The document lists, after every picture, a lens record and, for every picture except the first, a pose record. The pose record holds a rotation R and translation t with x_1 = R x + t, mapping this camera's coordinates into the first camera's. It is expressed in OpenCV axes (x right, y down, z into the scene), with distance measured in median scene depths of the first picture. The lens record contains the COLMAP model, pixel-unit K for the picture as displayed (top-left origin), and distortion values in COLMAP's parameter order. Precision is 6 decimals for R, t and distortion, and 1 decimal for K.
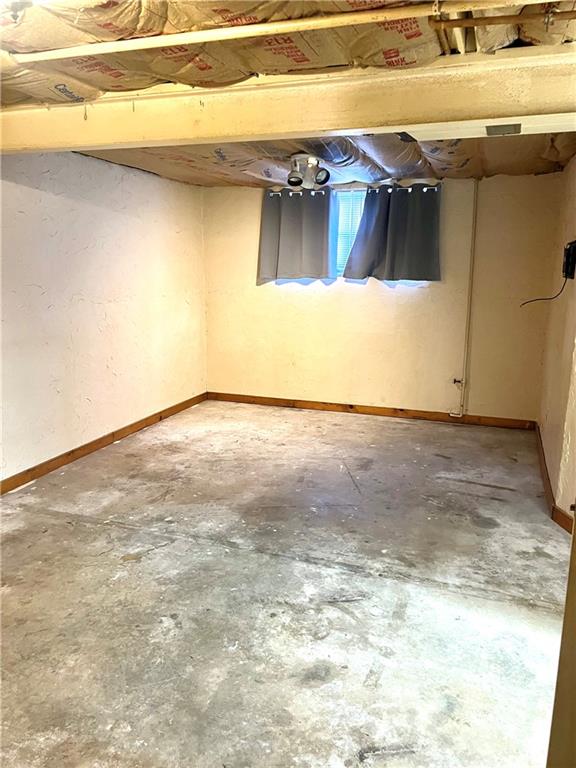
lens RADIAL K [[578.0, 0, 287.4], [0, 578.0, 383.4], [0, 0, 1]] dist [-0.008284, -0.005801]
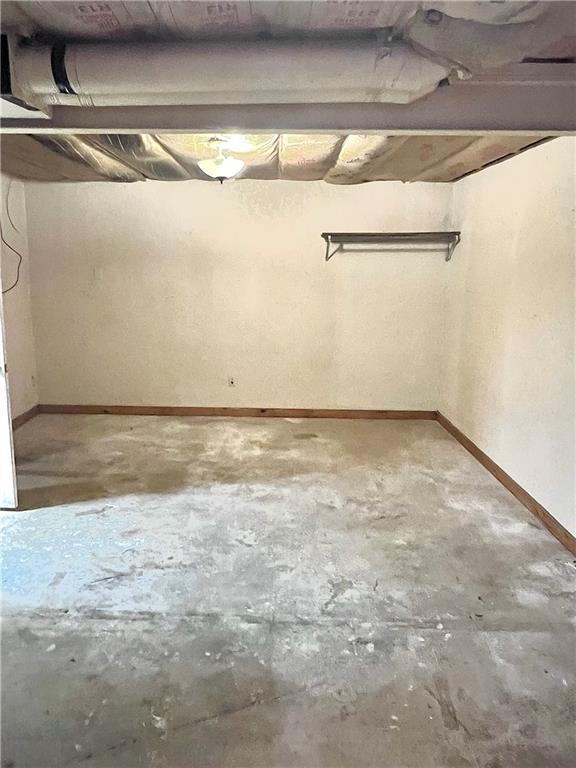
lens RADIAL K [[578.0, 0, 287.2], [0, 578.0, 384.2], [0, 0, 1]] dist [-0.008284, -0.005801]
pose [[-0.934851, 0.053756, -0.350946, 0.130489], [-0.094454, 0.915194, 0.391789, -0.368037], [0.342245, 0.399413, -0.850493, 1.682956]]
